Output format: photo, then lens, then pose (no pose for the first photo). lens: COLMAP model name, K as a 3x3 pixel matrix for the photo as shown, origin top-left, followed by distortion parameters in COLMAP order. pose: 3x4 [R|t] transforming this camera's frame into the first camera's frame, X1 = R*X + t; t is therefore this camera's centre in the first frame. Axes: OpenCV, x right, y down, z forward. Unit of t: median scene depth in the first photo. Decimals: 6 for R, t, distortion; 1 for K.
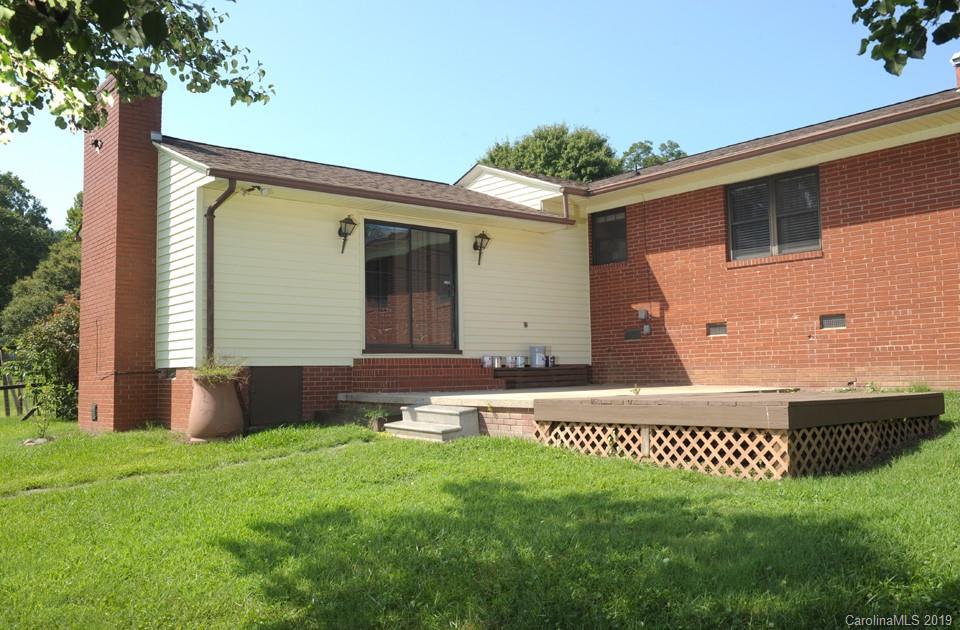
lens RADIAL K [[860.6, 0, 480.0], [0, 860.6, 315.0], [0, 0, 1]] dist [-0.012293, -0.003987]
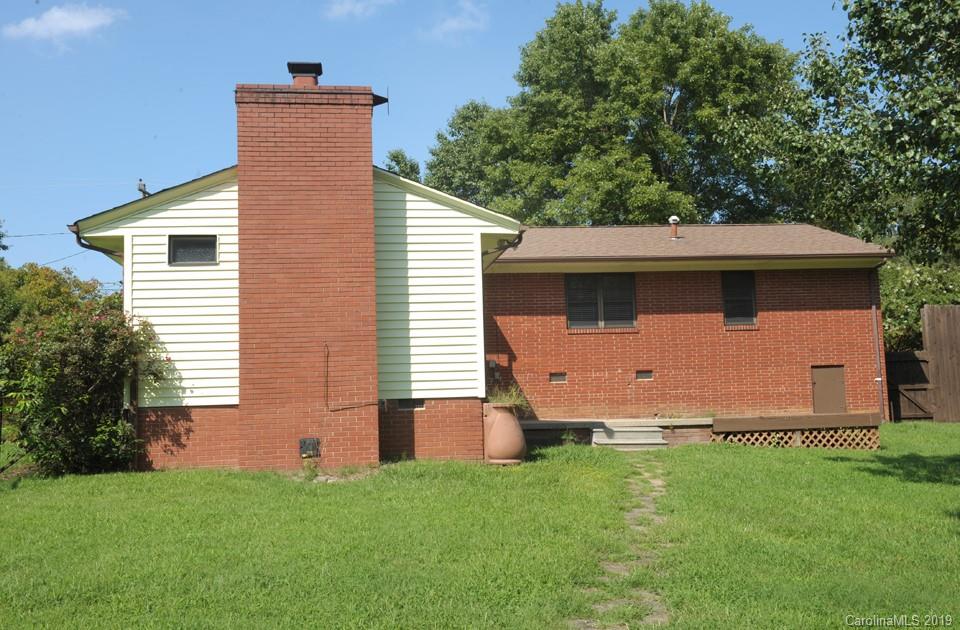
lens RADIAL K [[1043.4, 0, 480.0], [0, 1043.4, 315.0], [0, 0, 1]] dist [0.014647, 0.012730]
pose [[0.505805, 0.083376, 0.858609, -1.362892], [-0.038895, 0.996510, -0.073853, 0.050265], [-0.861771, 0.003960, 0.507283, 0.300529]]
